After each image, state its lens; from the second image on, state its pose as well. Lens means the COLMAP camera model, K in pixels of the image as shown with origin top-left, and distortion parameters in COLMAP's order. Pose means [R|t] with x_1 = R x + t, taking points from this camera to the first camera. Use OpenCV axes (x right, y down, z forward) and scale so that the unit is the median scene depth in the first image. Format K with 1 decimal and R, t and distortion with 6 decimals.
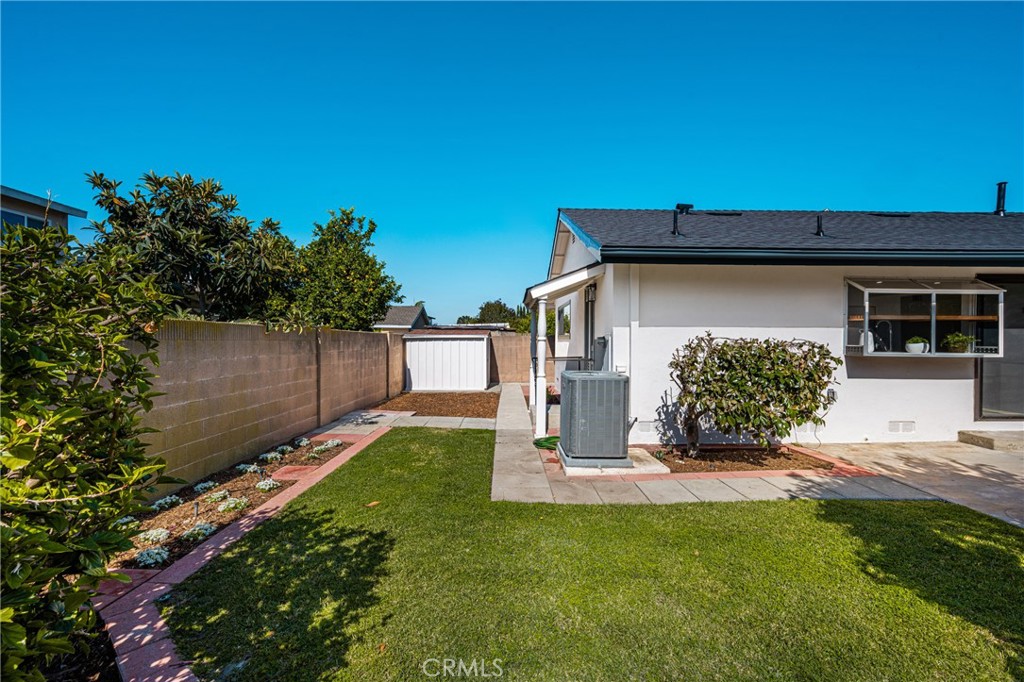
lens RADIAL K [[411.5, 0, 511.4], [0, 411.5, 344.4], [0, 0, 1]] dist [-0.001203, 0.000001]
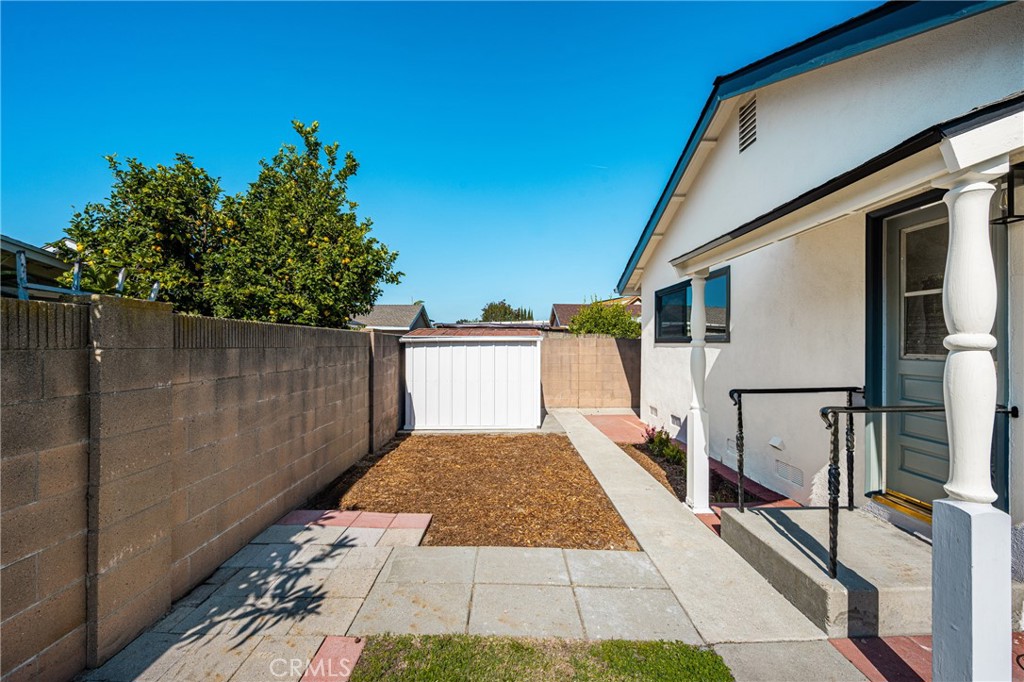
lens RADIAL K [[411.5, 0, 514.9], [0, 411.5, 340.4], [0, 0, 1]] dist [-0.001203, 0.000001]
pose [[0.999878, -0.001062, 0.015575, -0.106824], [0.001353, 0.999824, -0.018718, -0.005478], [-0.015553, 0.018737, 0.999703, 0.403824]]
